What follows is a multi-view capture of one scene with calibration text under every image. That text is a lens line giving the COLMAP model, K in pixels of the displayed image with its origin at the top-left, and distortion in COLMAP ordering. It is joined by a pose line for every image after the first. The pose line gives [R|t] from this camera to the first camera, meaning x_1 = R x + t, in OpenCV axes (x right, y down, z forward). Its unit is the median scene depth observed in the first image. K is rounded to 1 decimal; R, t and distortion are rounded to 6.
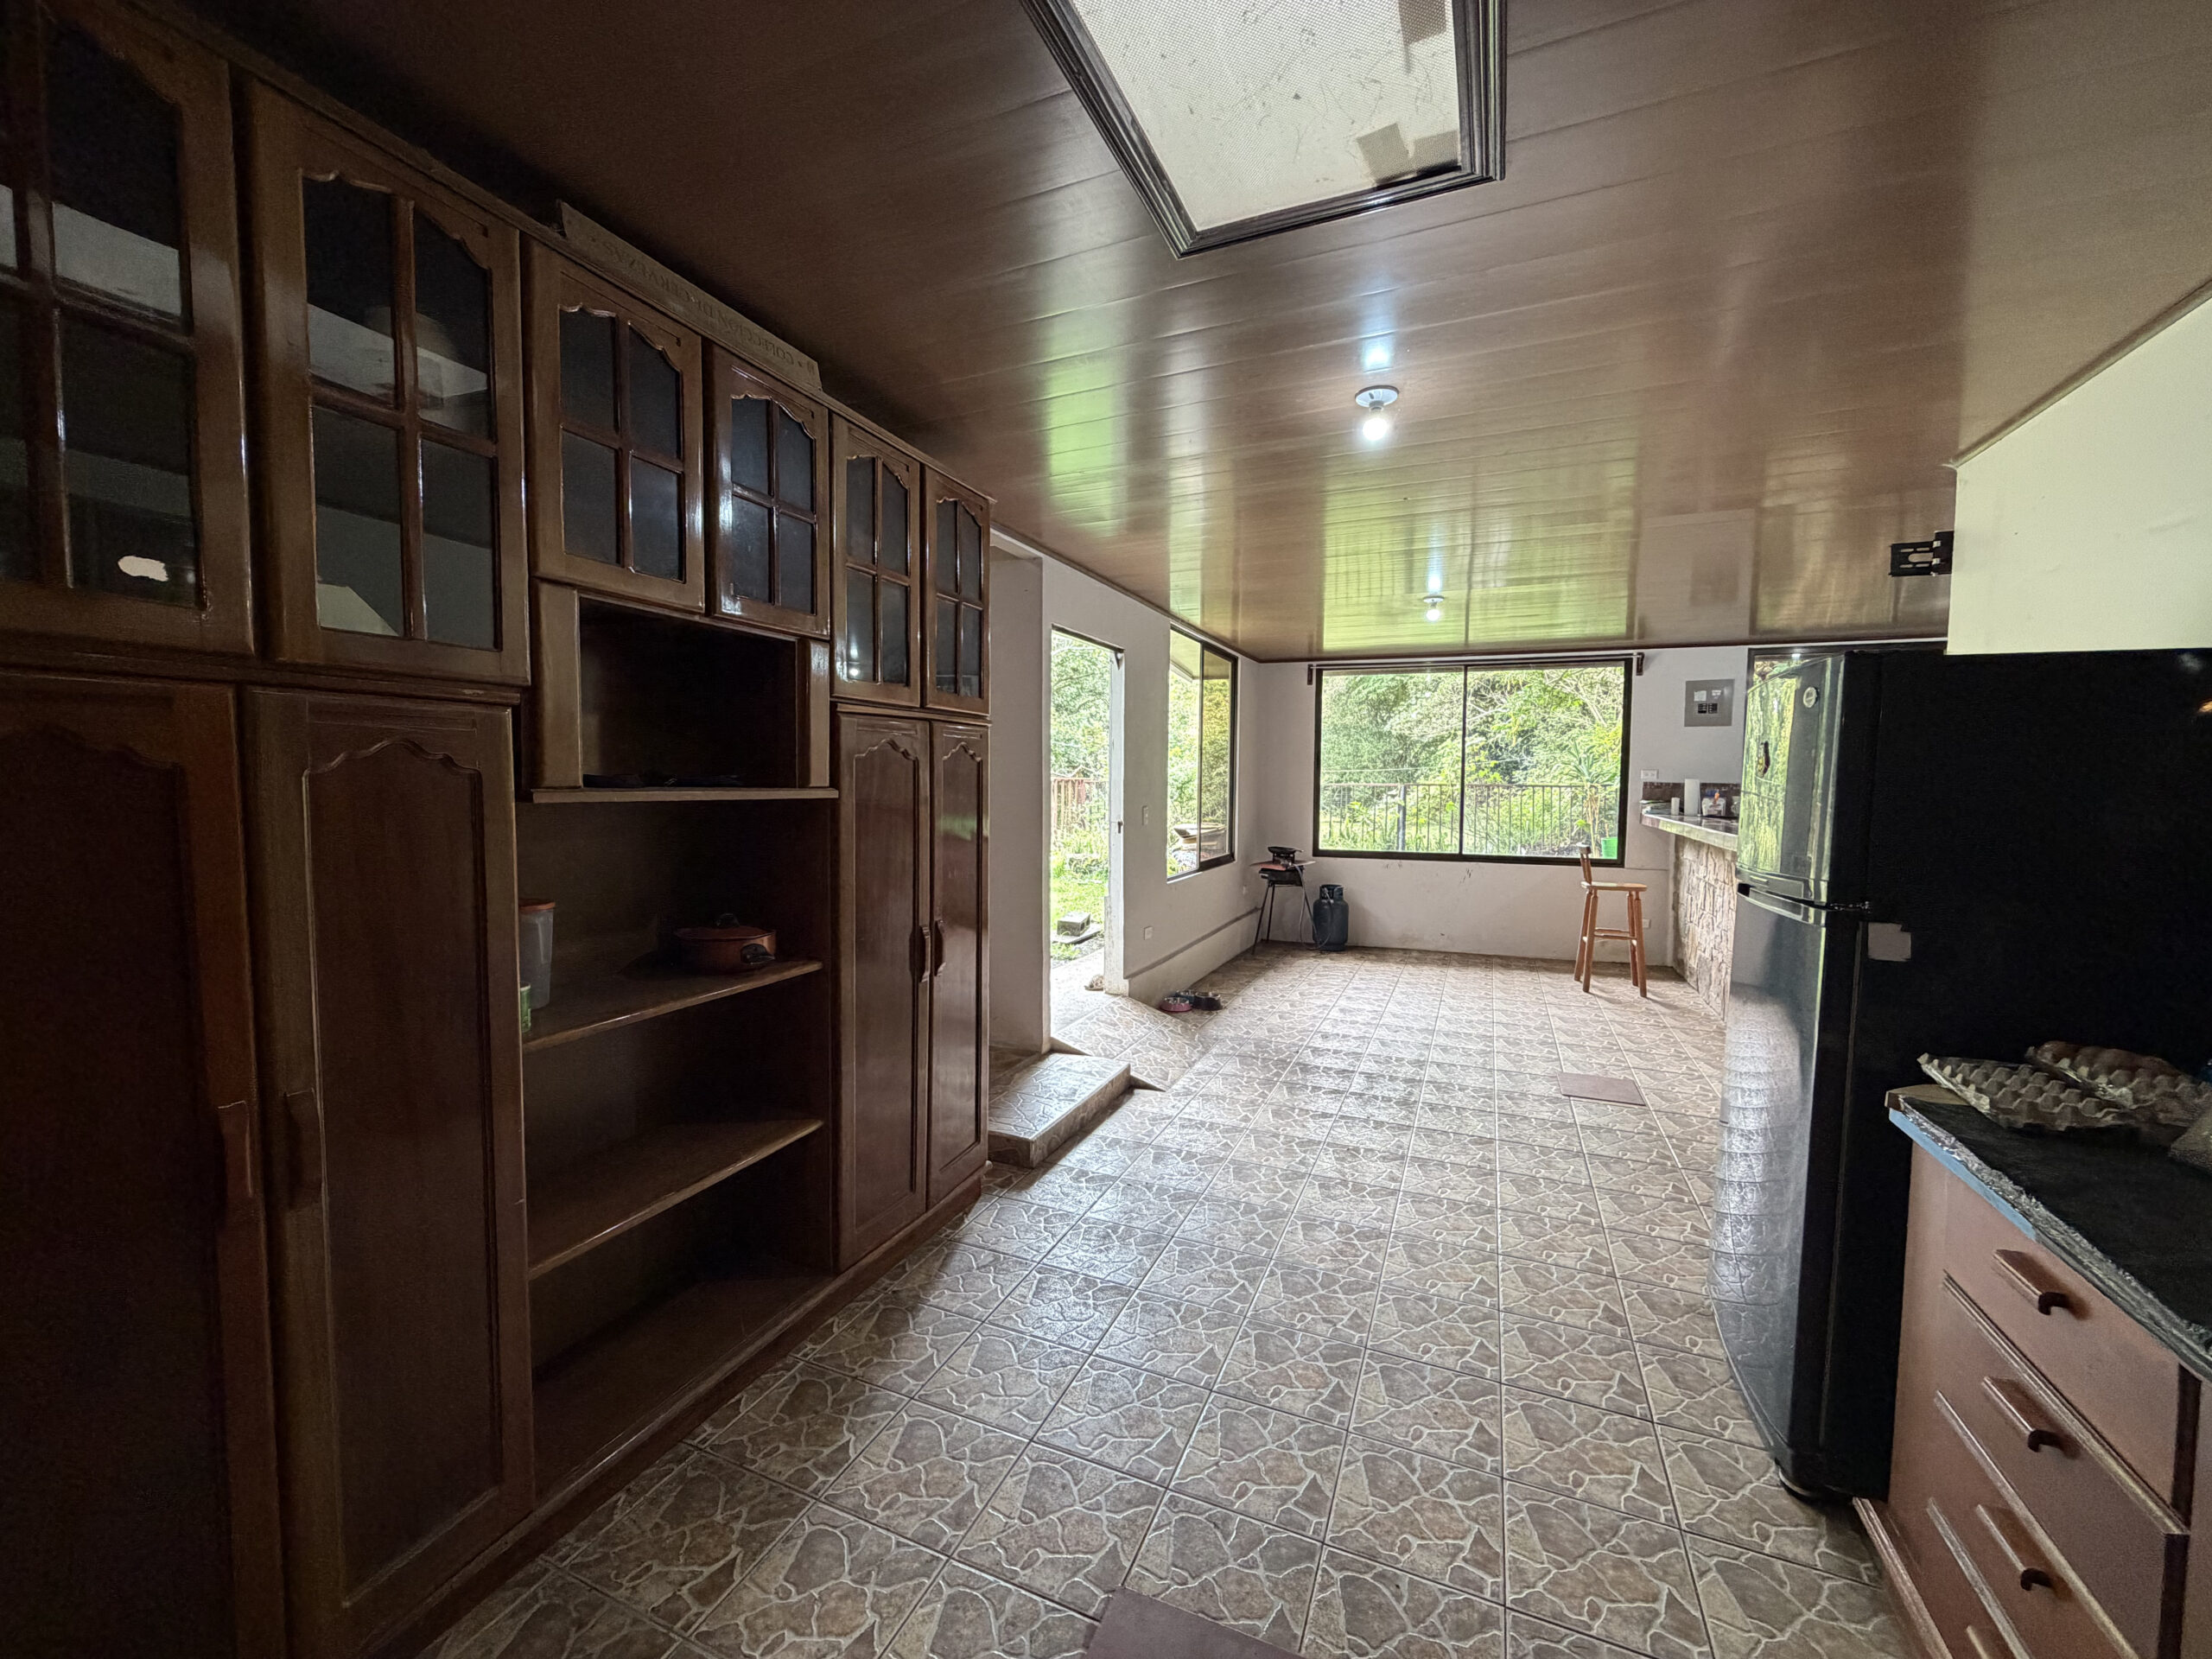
lens RADIAL K [[878.8, 0, 1106.0], [0, 878.8, 829.5], [0, 0, 1]] dist [0.000069, 0.000000]
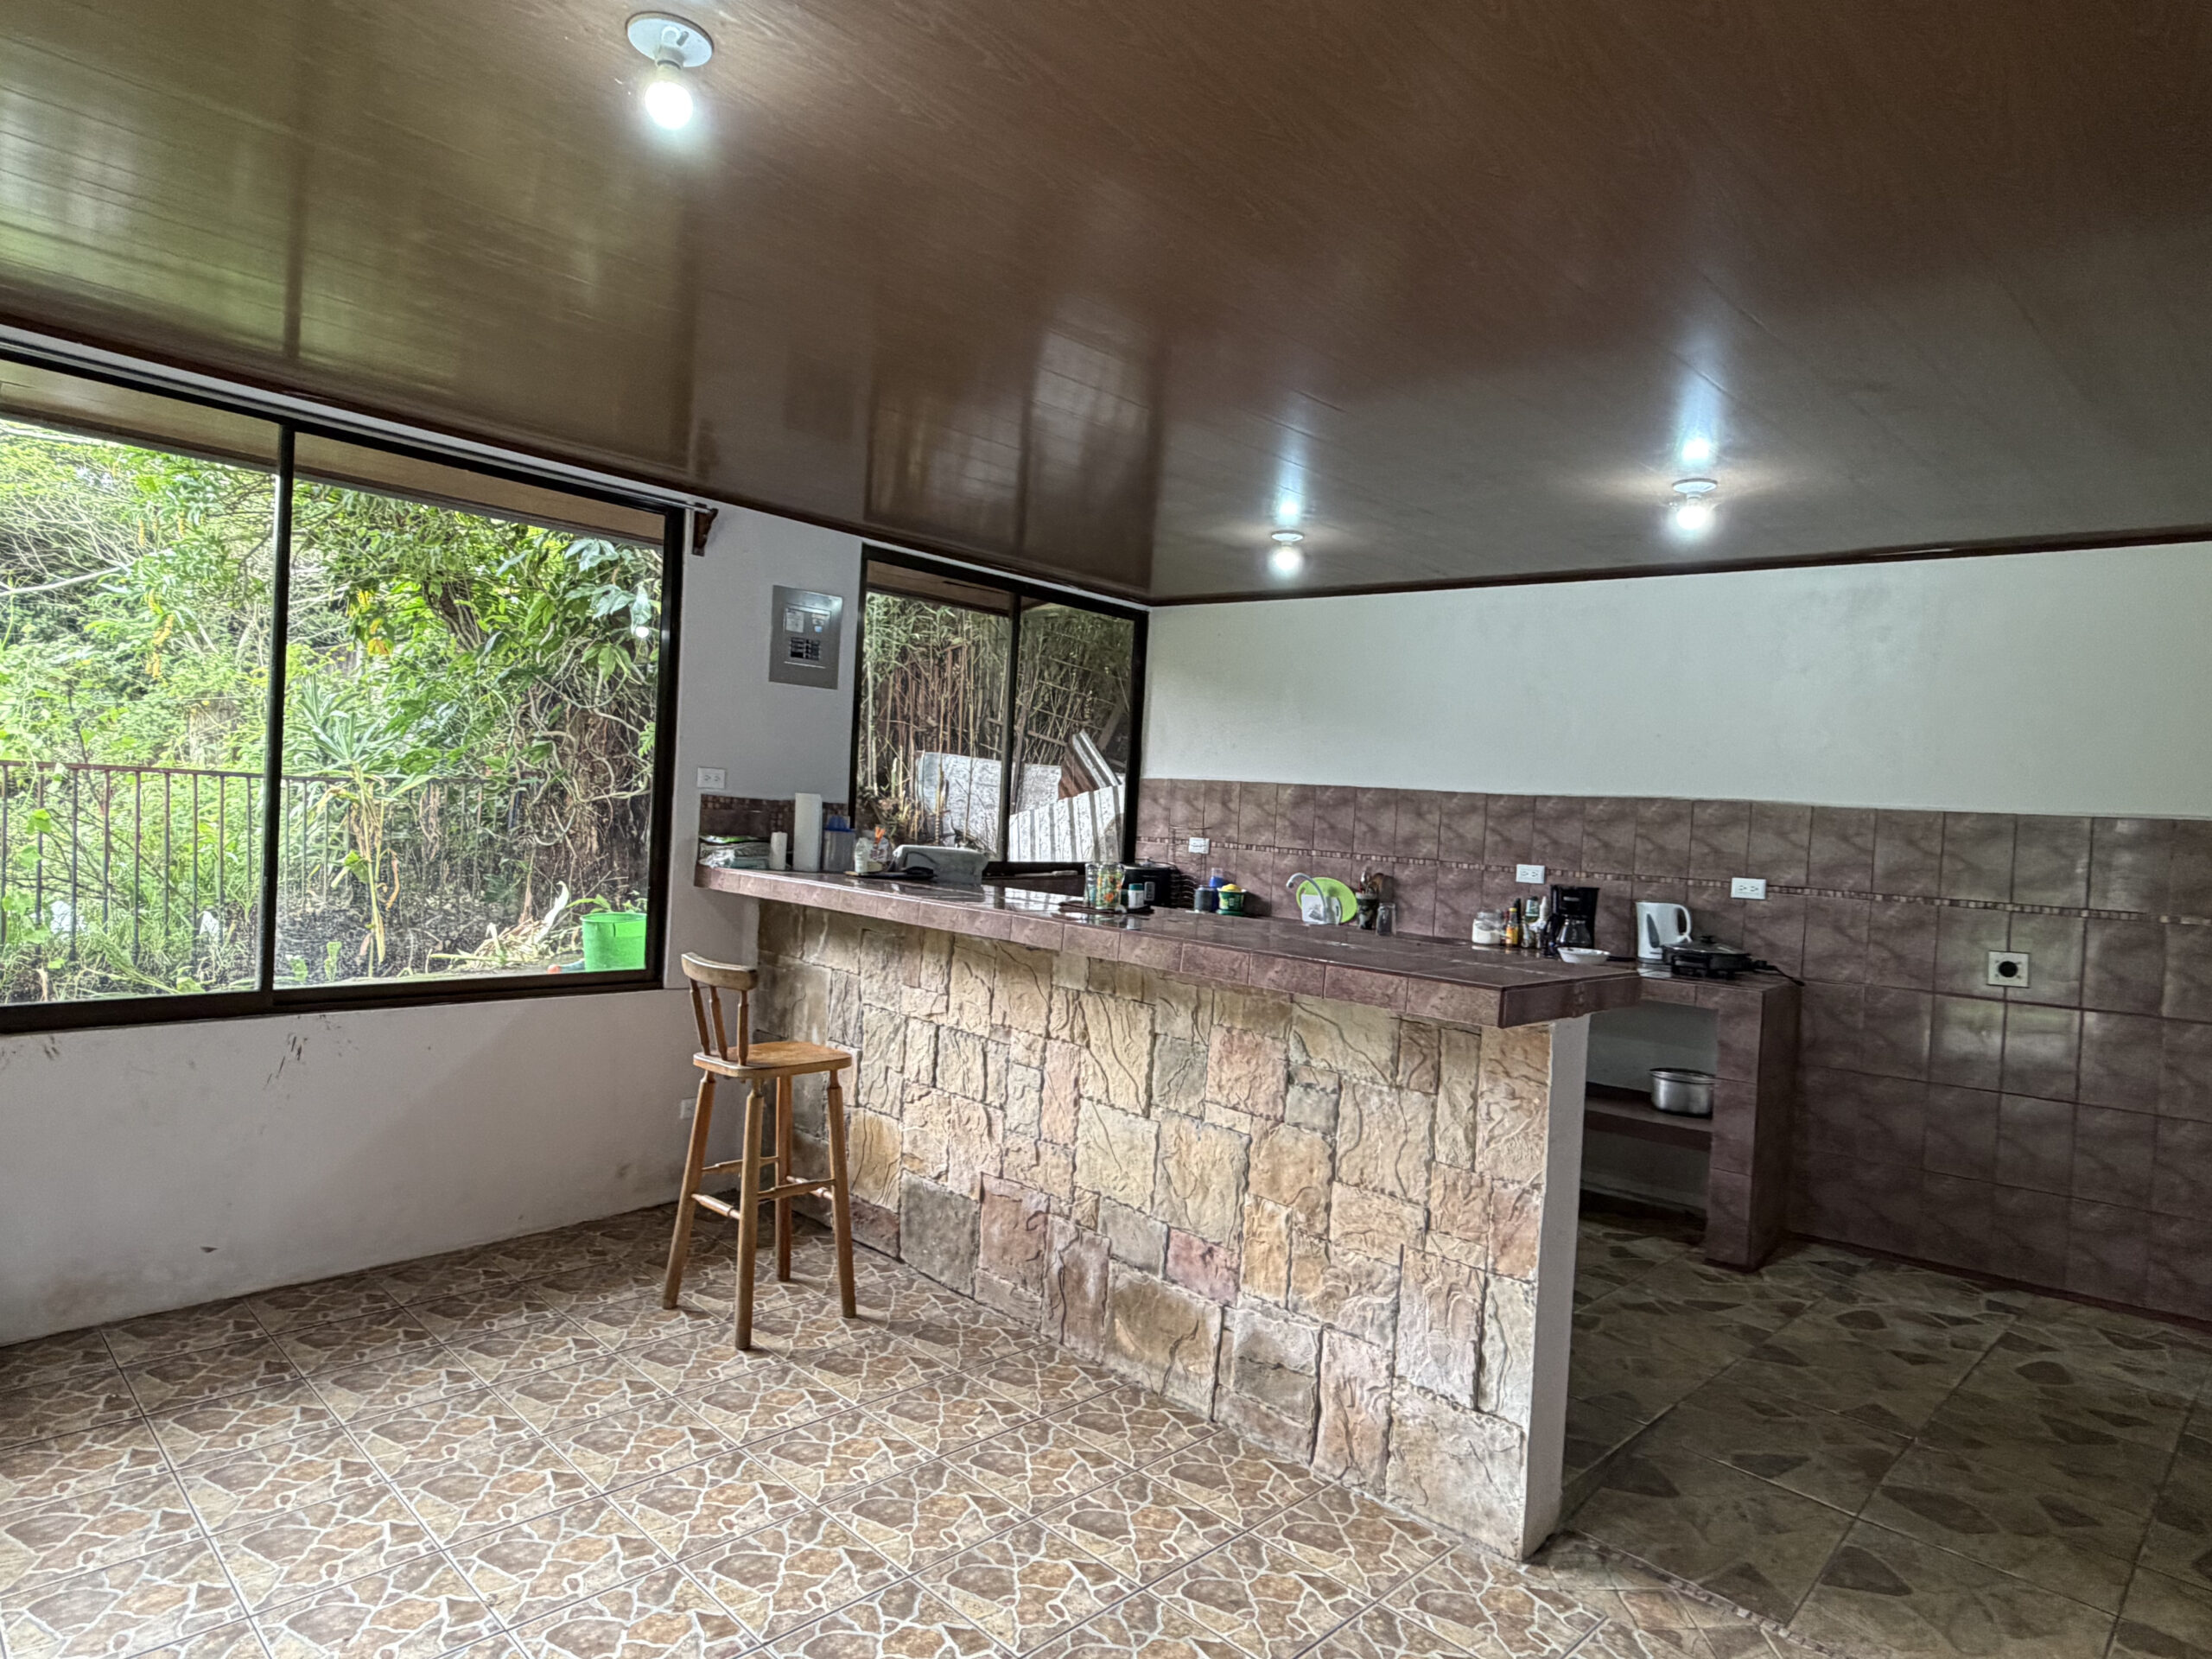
lens RADIAL K [[1291.5, 0, 1106.0], [0, 1291.5, 829.5], [0, 0, 1]] dist [-0.002353, -0.000537]
pose [[0.346066, 0.002875, 0.938206, 0.065698], [-0.010417, 0.999945, 0.000778, -0.039307], [-0.938152, -0.010043, 0.346078, 0.590093]]
